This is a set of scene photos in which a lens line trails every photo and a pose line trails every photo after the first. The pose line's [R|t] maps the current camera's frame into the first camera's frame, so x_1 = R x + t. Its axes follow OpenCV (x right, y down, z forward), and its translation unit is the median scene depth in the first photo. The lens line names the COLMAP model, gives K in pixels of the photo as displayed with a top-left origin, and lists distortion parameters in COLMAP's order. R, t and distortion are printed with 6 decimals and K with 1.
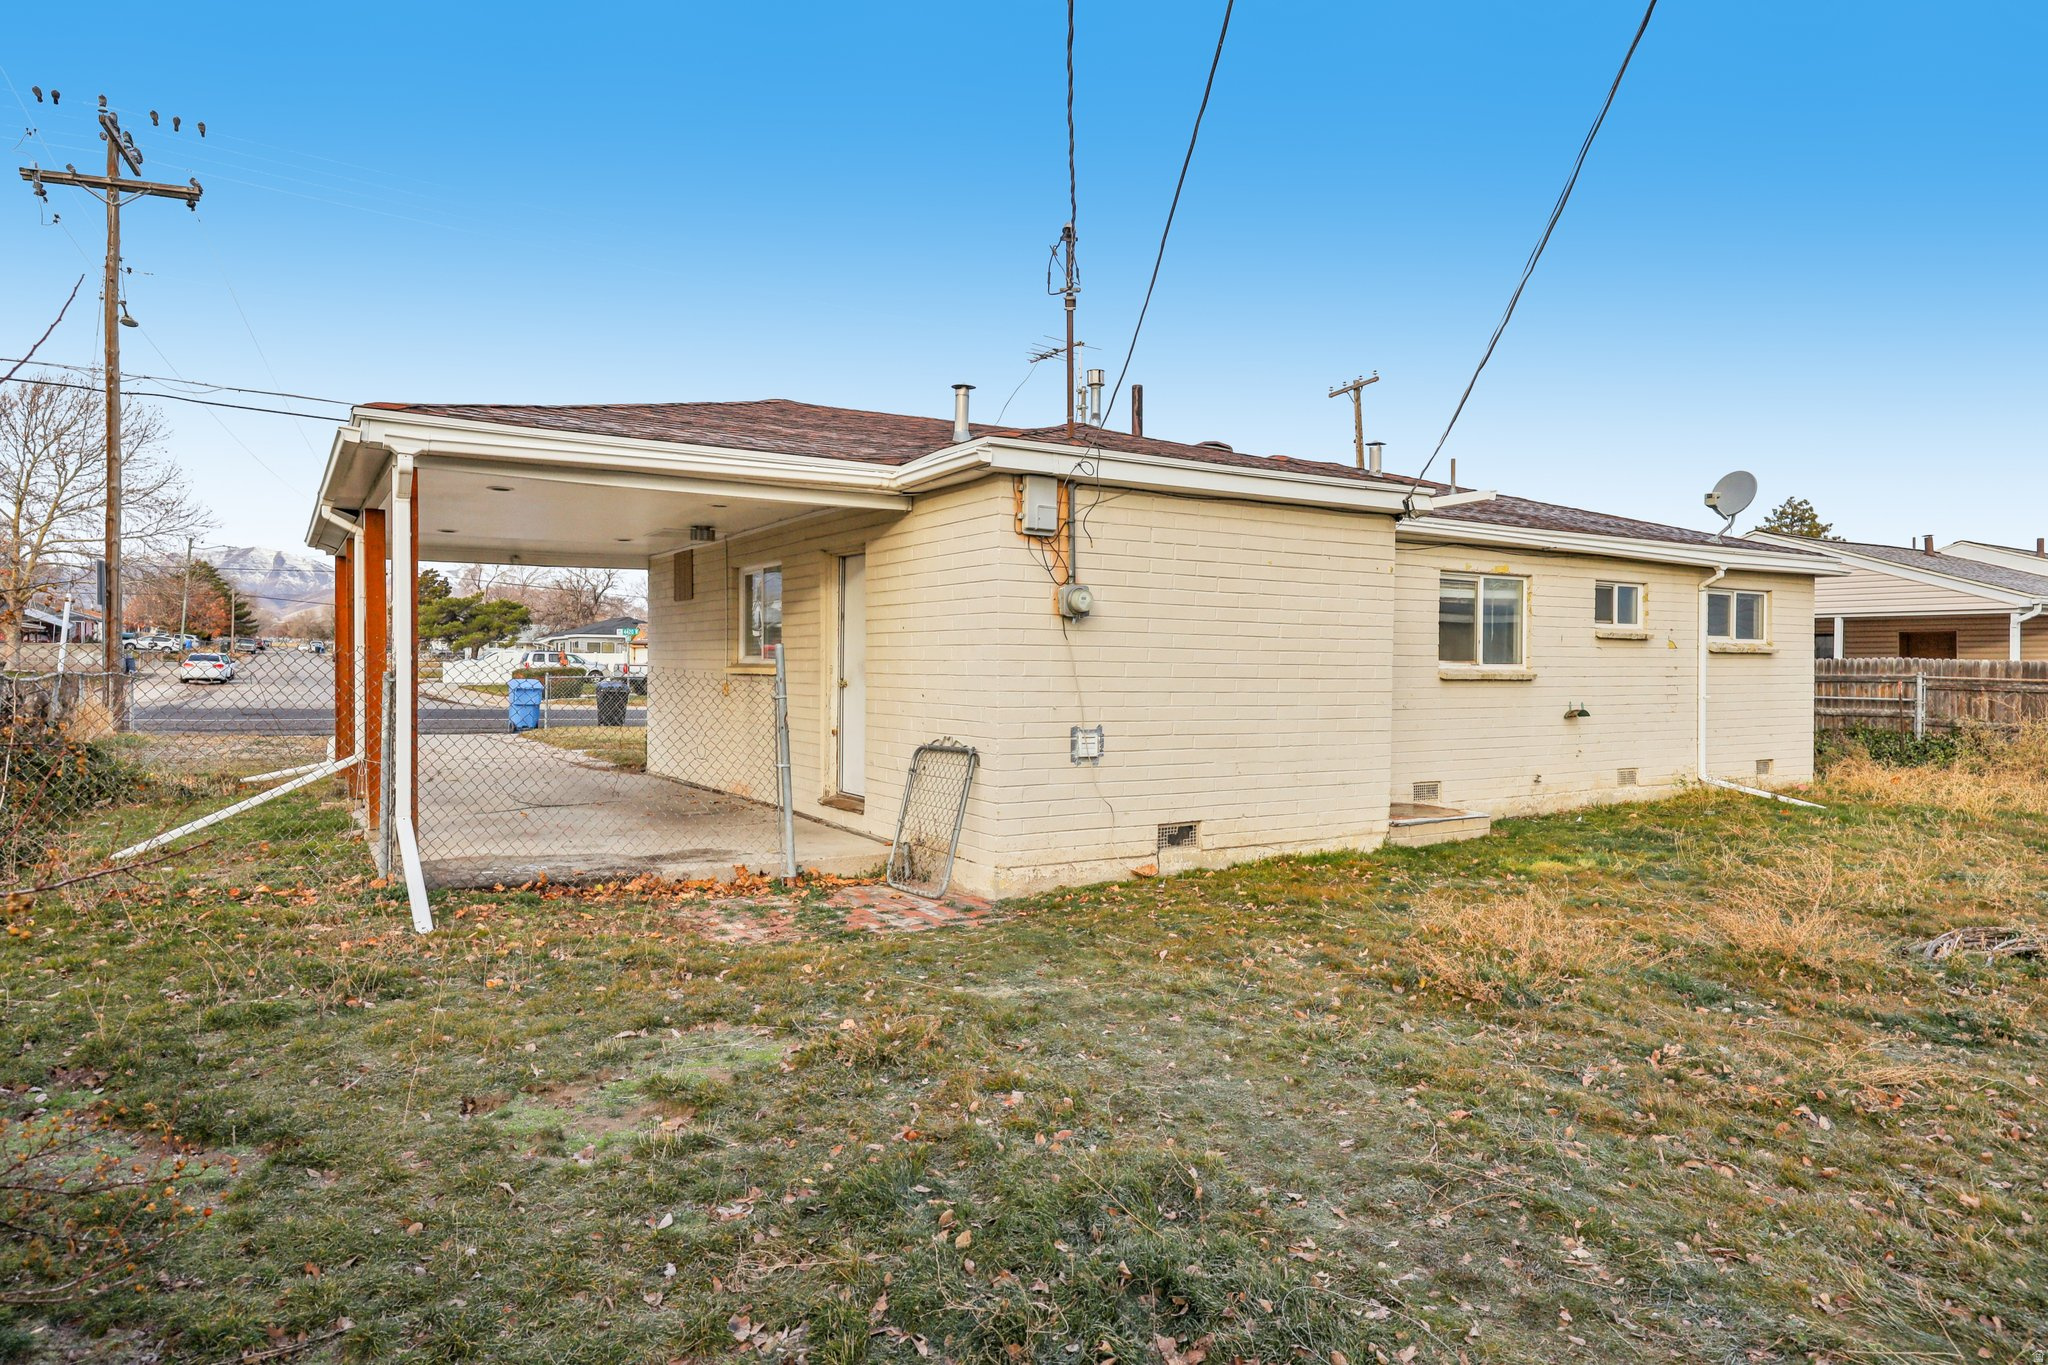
lens RADIAL K [[1215.7, 0, 1016.8], [0, 1215.7, 674.0], [0, 0, 1]] dist [0.004659, 0.002088]
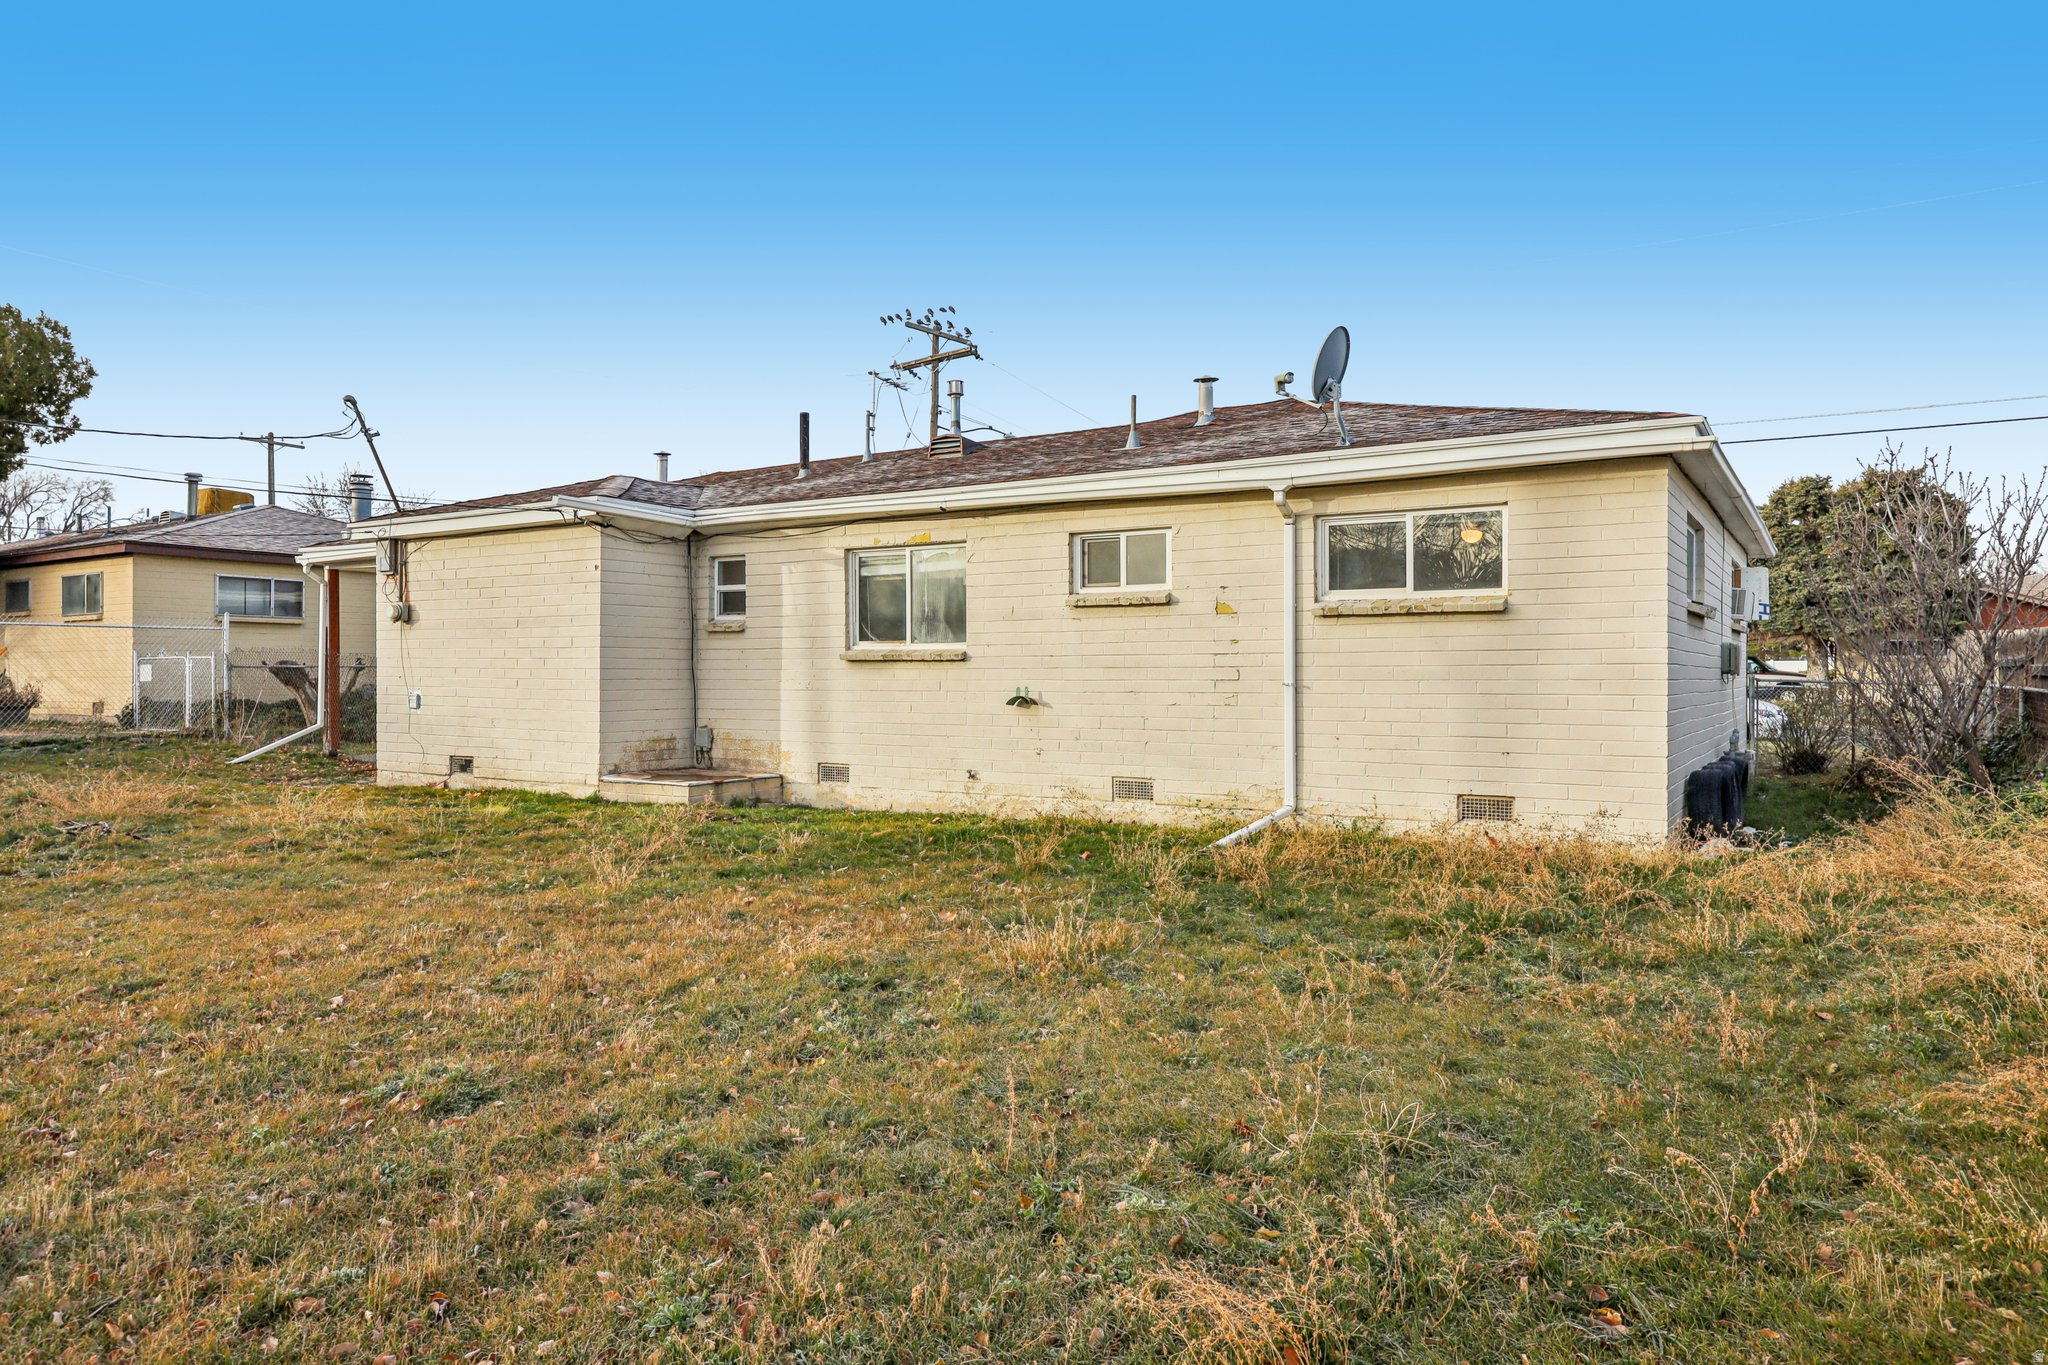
lens RADIAL K [[1301.4, 0, 1022.8], [0, 1301.4, 680.6], [0, 0, 1]] dist [0.003855, 0.006236]
pose [[0.439802, -0.004513, -0.898084, 1.066840], [-0.006812, 0.999942, -0.008361, 0.022292], [0.898069, 0.009794, 0.439745, 0.525253]]
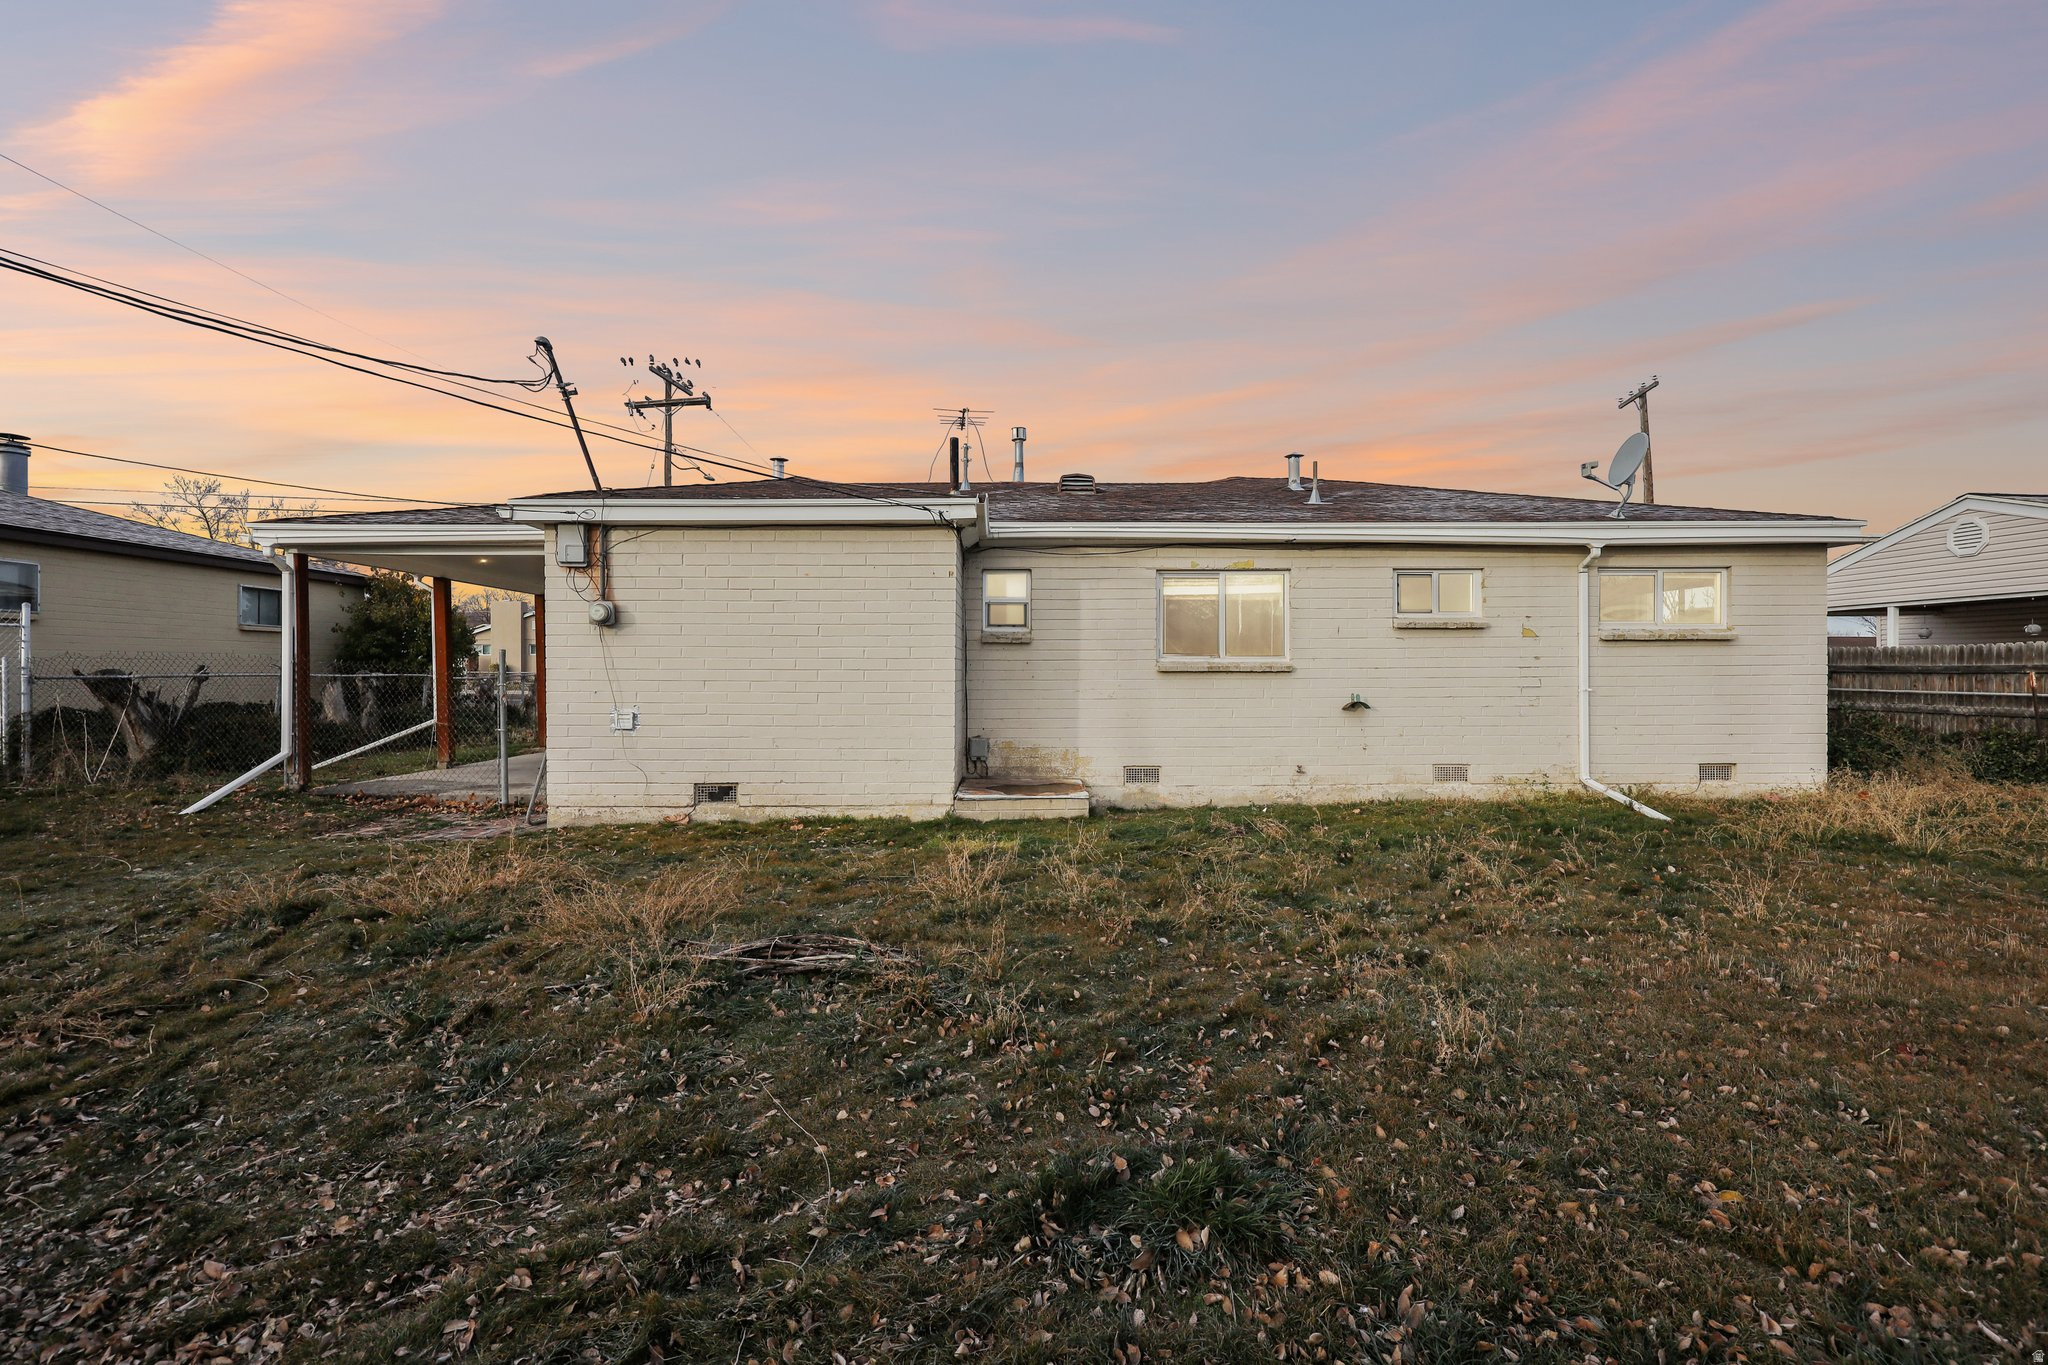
lens RADIAL K [[894.5, 0, 1033.9], [0, 894.5, 682.9], [0, 0, 1]] dist [-0.001705, 0.000021]
pose [[0.860563, -0.004397, -0.509325, 0.516954], [0.005551, 0.999984, 0.000746, 0.010380], [0.509313, -0.003469, 0.860574, 0.207395]]
